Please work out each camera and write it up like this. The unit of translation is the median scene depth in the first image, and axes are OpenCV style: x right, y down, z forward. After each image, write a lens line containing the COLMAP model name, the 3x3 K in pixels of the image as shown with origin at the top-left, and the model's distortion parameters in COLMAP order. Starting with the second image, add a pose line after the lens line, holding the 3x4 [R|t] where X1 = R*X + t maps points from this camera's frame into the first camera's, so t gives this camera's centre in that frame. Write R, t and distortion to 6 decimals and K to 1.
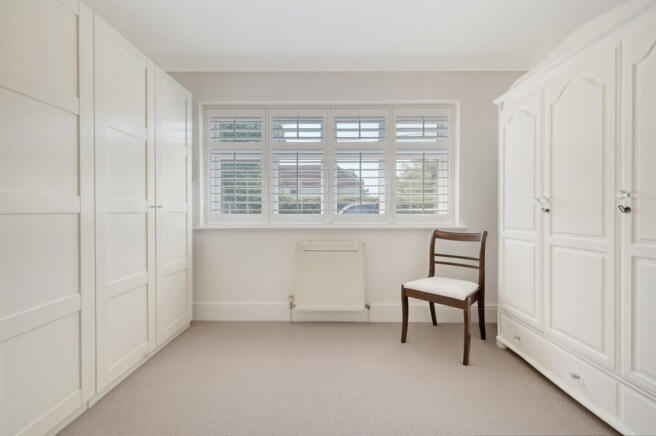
lens RADIAL K [[282.8, 0, 328.6], [0, 282.8, 217.9], [0, 0, 1]] dist [0.001262, 0.000267]
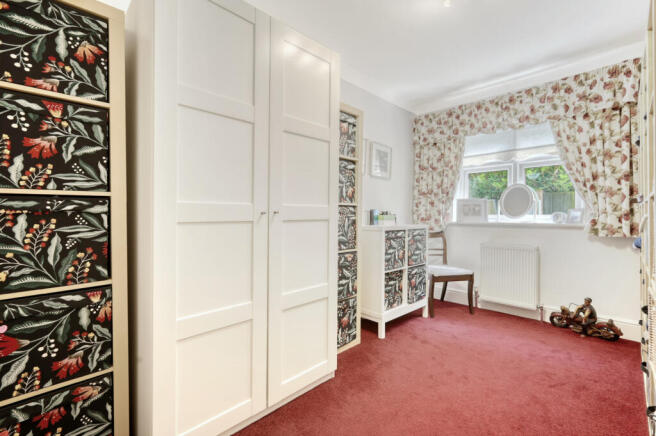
lens RADIAL K [[282.8, 0, 328.6], [0, 282.8, 217.9], [0, 0, 1]] dist [0.001262, 0.000267]
pose [[0.717075, -0.000068, -0.696997, 0.004354], [-0.019655, 0.999600, -0.020319, -0.010896], [0.696719, 0.028269, 0.716787, 0.435196]]
